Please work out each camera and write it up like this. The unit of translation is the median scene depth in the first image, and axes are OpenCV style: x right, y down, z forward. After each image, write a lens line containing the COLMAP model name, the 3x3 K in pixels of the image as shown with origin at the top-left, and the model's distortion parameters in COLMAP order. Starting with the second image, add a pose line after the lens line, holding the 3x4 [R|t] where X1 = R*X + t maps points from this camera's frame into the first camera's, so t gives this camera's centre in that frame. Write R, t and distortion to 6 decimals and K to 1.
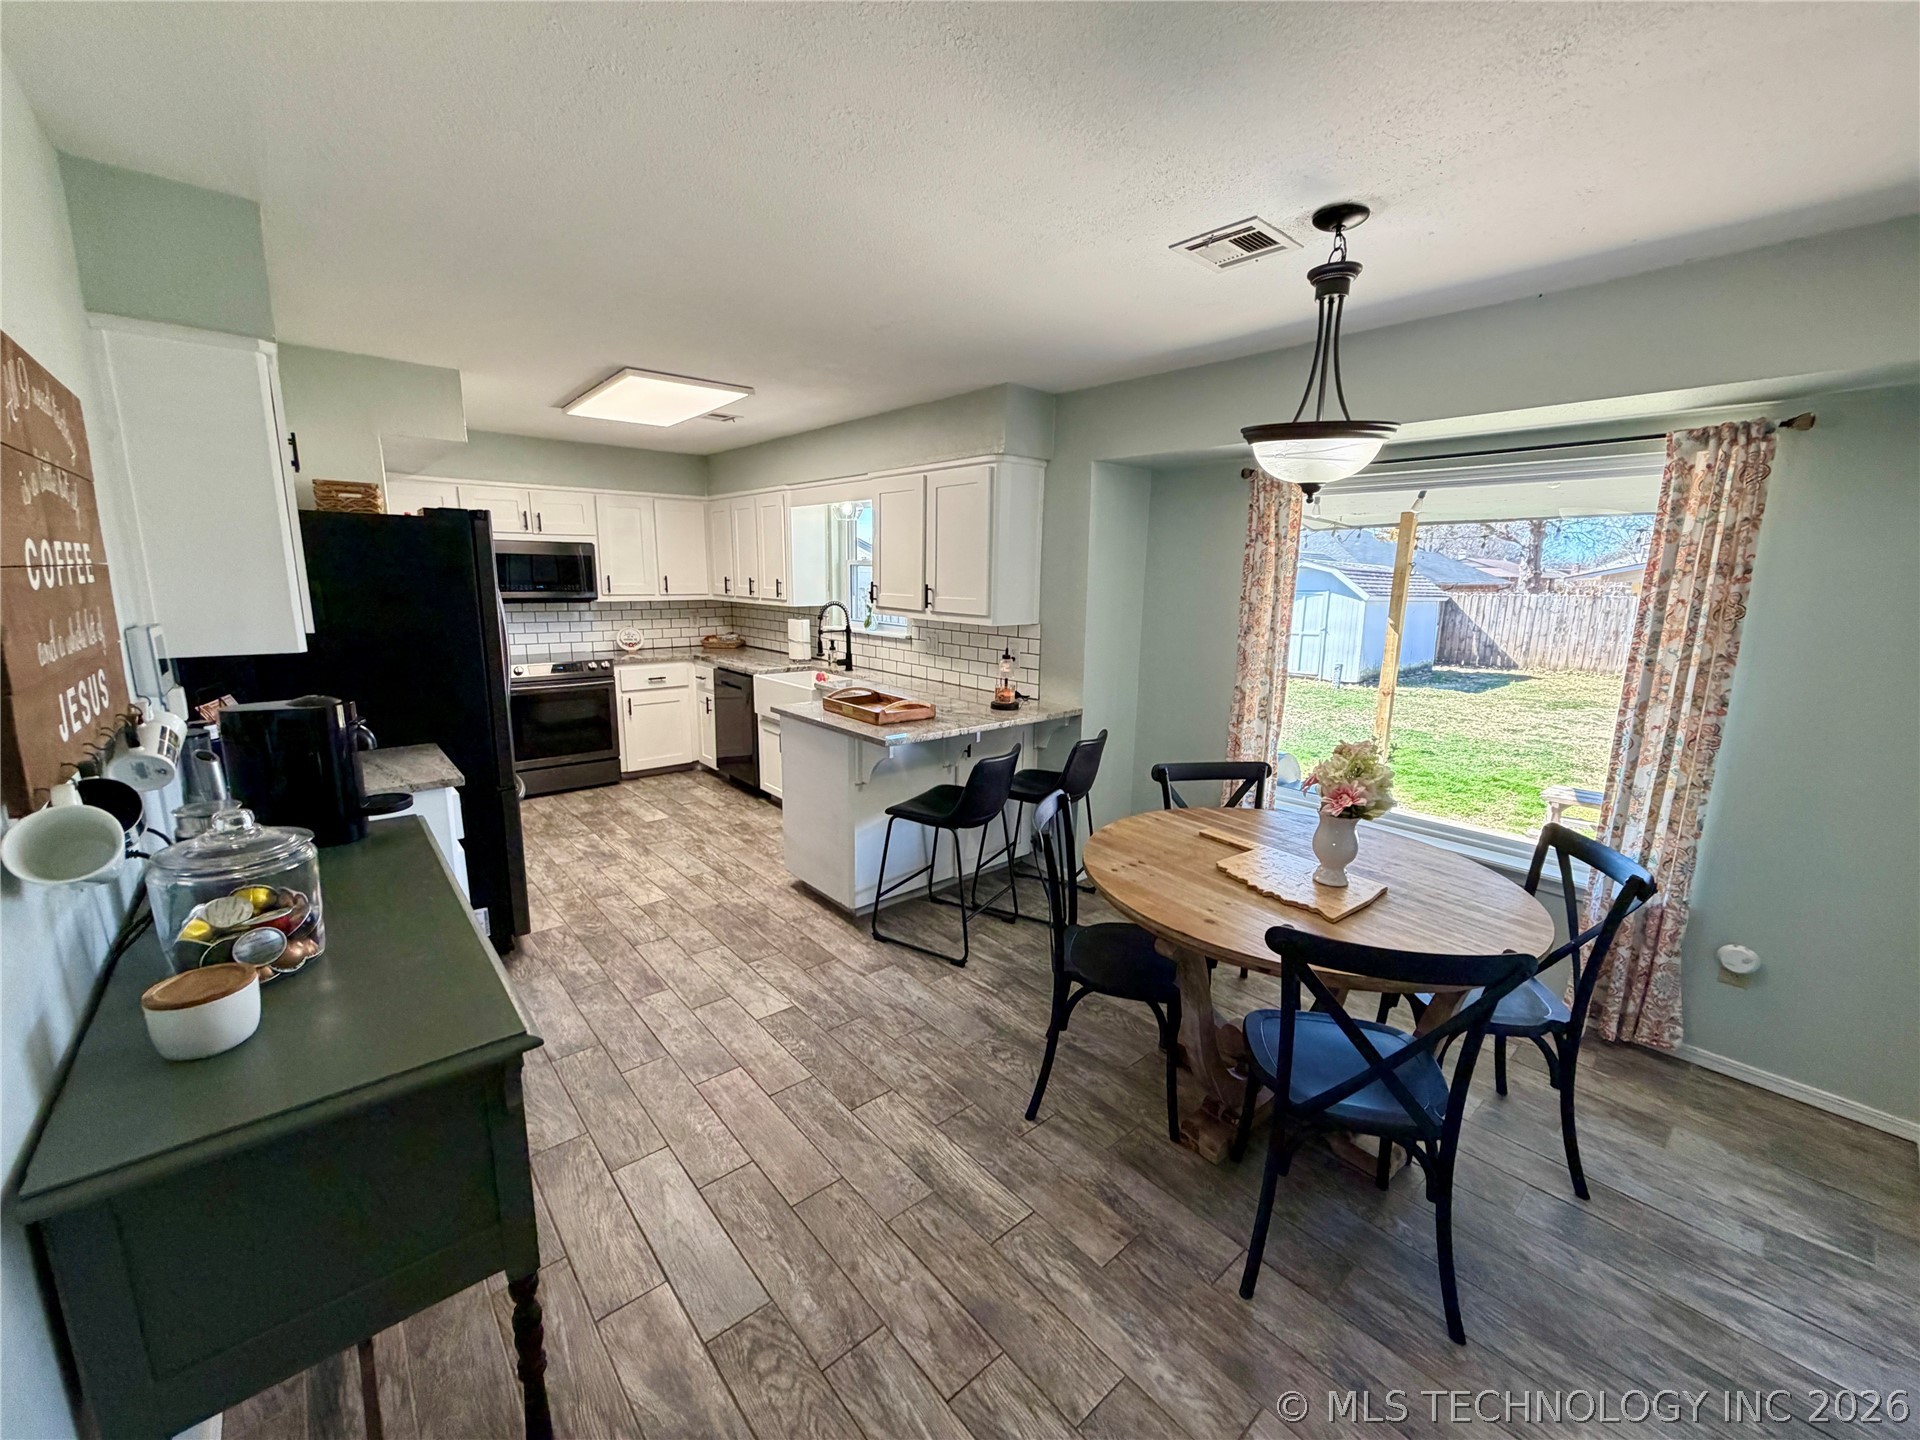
lens RADIAL K [[767.3, 0, 953.9], [0, 767.3, 716.6], [0, 0, 1]] dist [-0.001005, 0.000046]
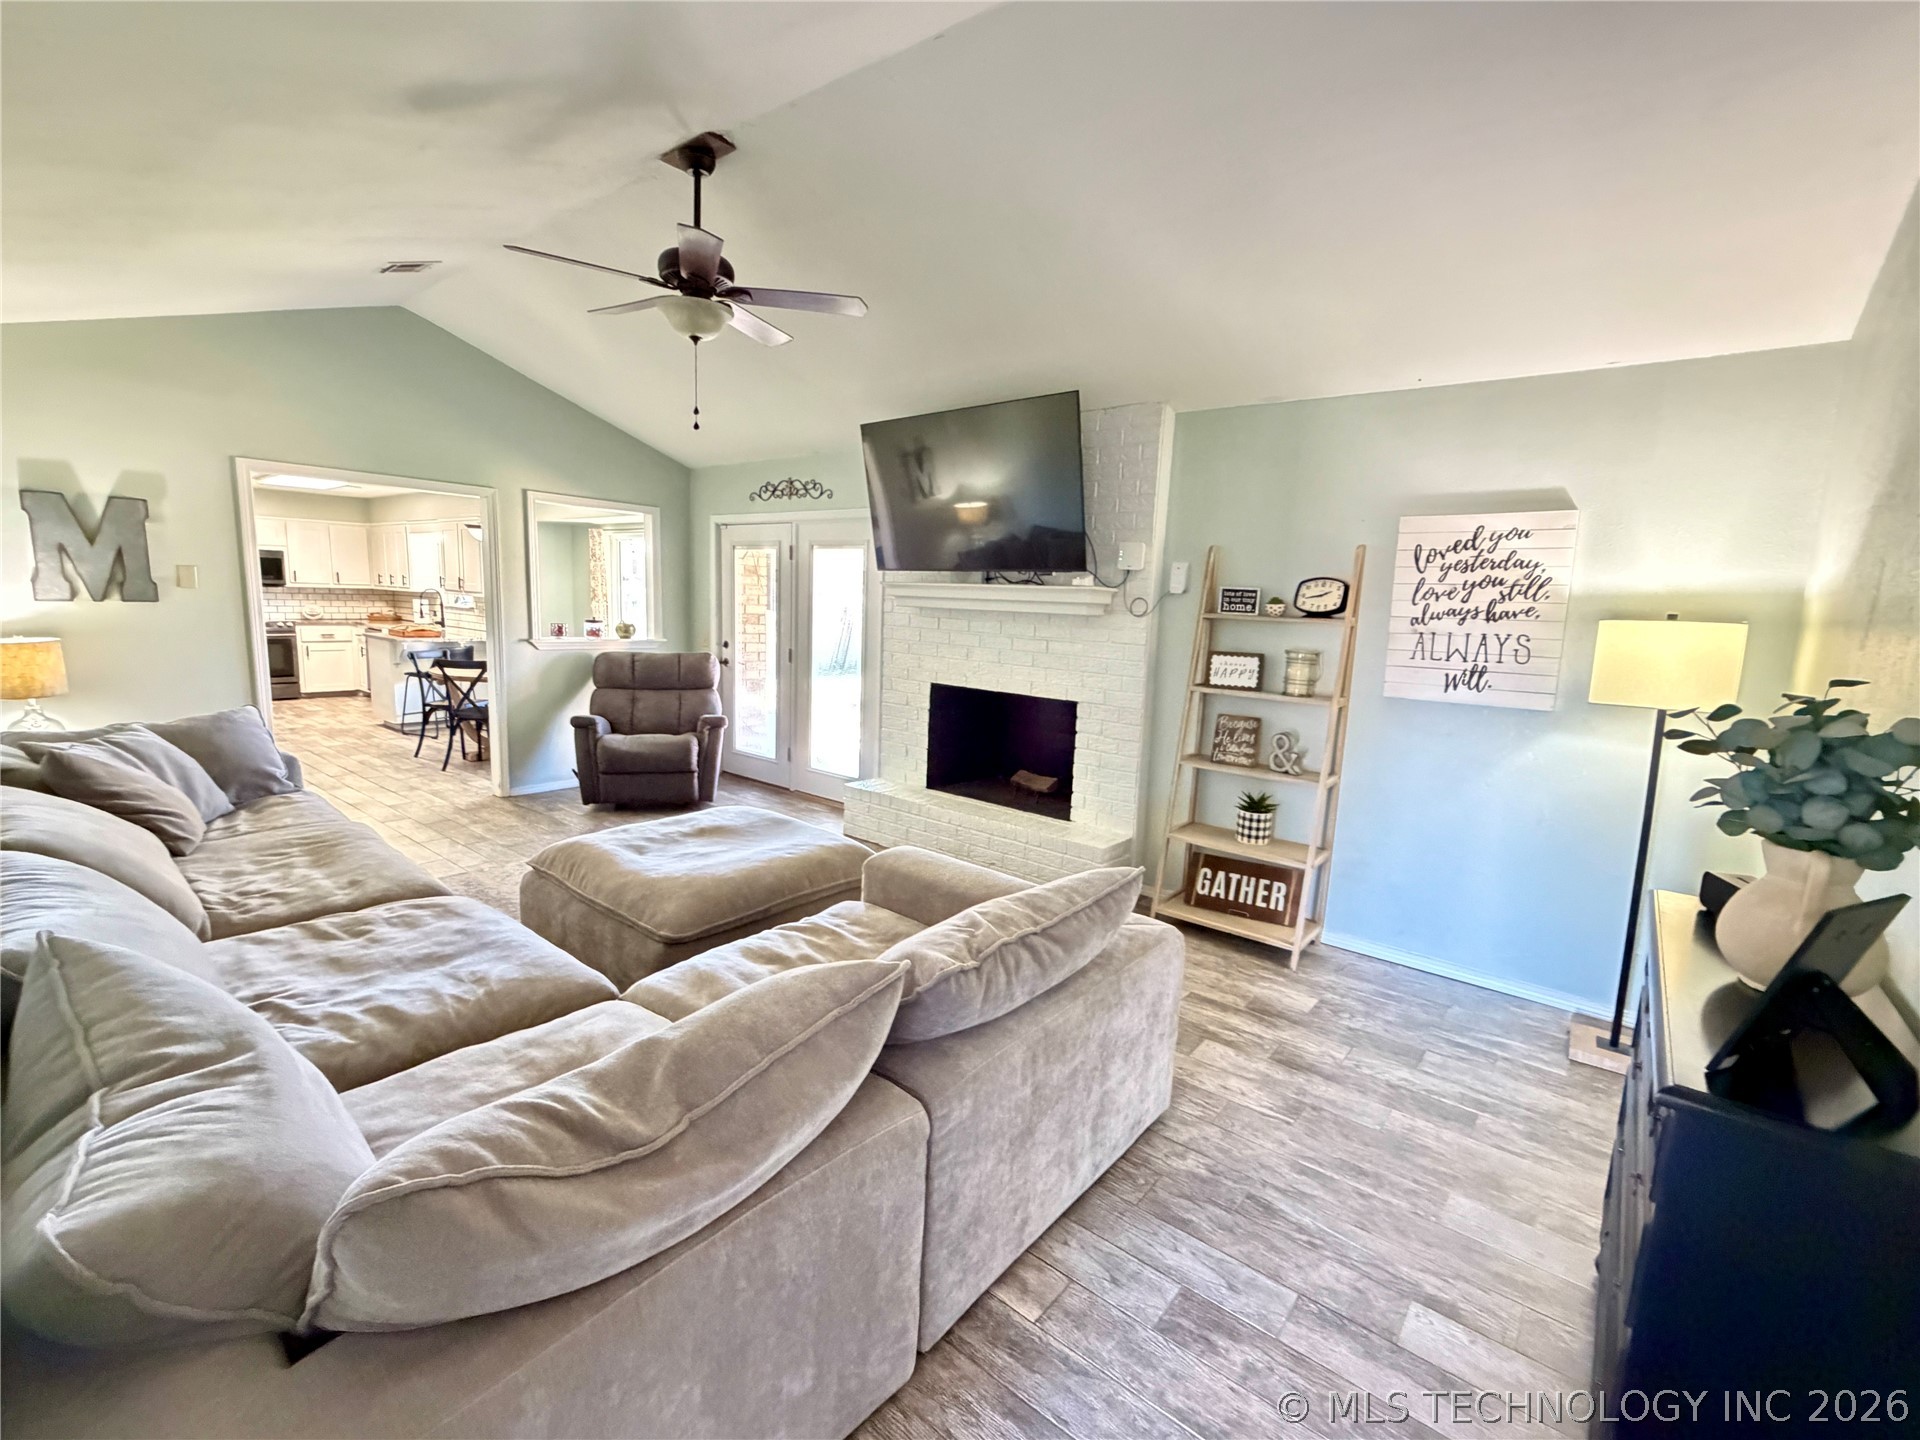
lens RADIAL K [[842.8, 0, 945.0], [0, 842.8, 719.2], [0, 0, 1]] dist [0.001093, 0.000181]
pose [[0.986308, -0.000835, 0.164914, 0.847330], [0.006211, 0.999466, -0.032082, 0.271966], [-0.164799, 0.032667, 0.985786, -1.342840]]
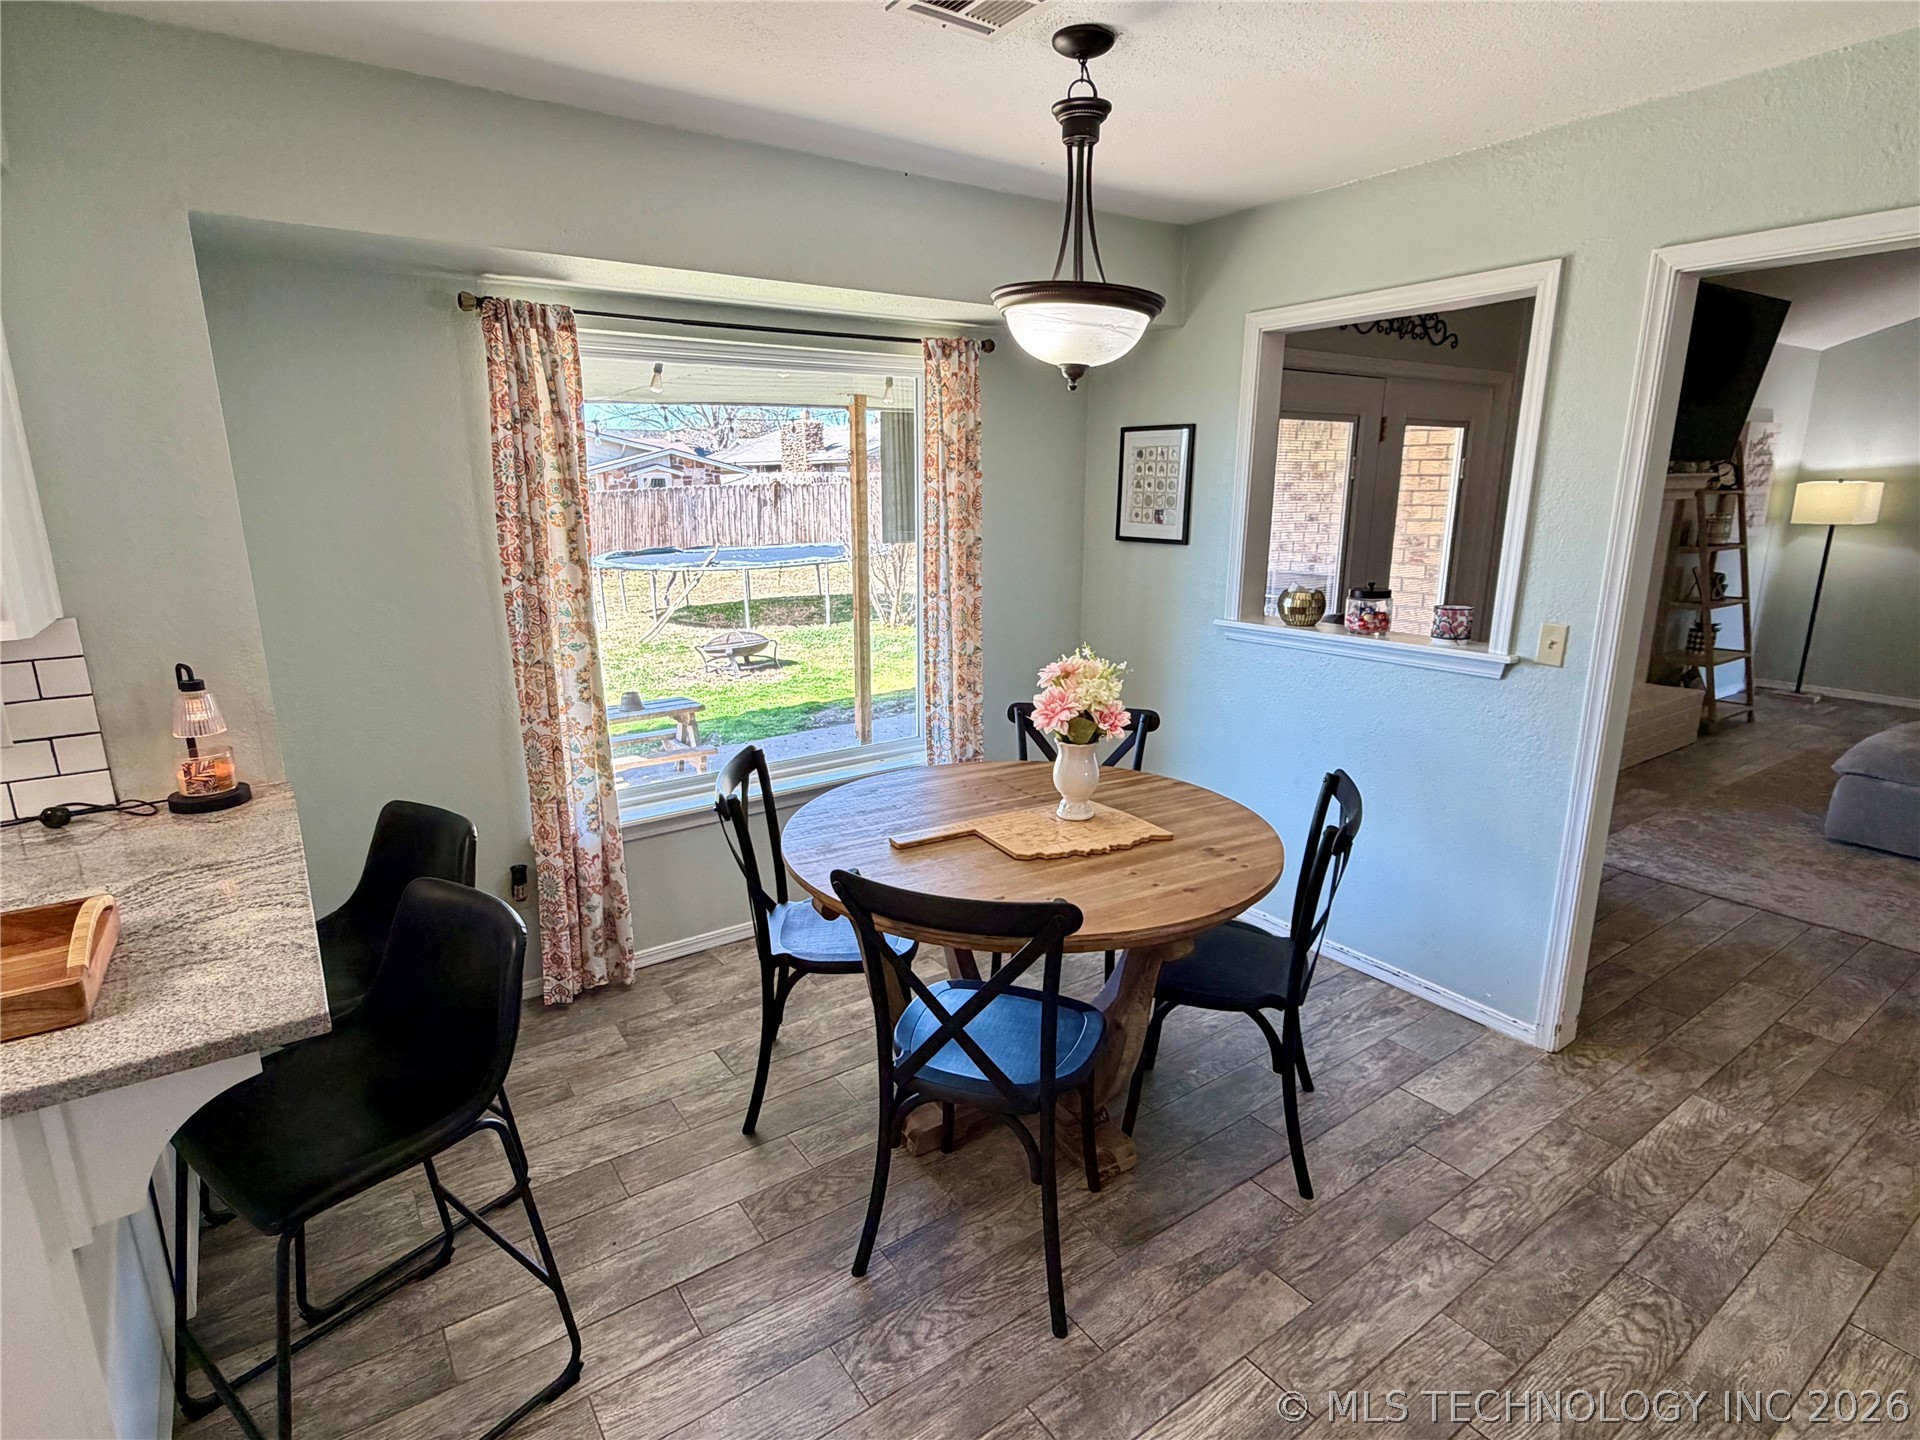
lens RADIAL K [[1010.6, 0, 955.2], [0, 1010.6, 712.7], [0, 0, 1]] dist [0.002331, 0.001465]
pose [[0.096366, -0.239379, 0.966132, -0.343569], [0.184671, 0.958097, 0.218968, -0.101204], [-0.978064, 0.157316, 0.136534, 0.504124]]
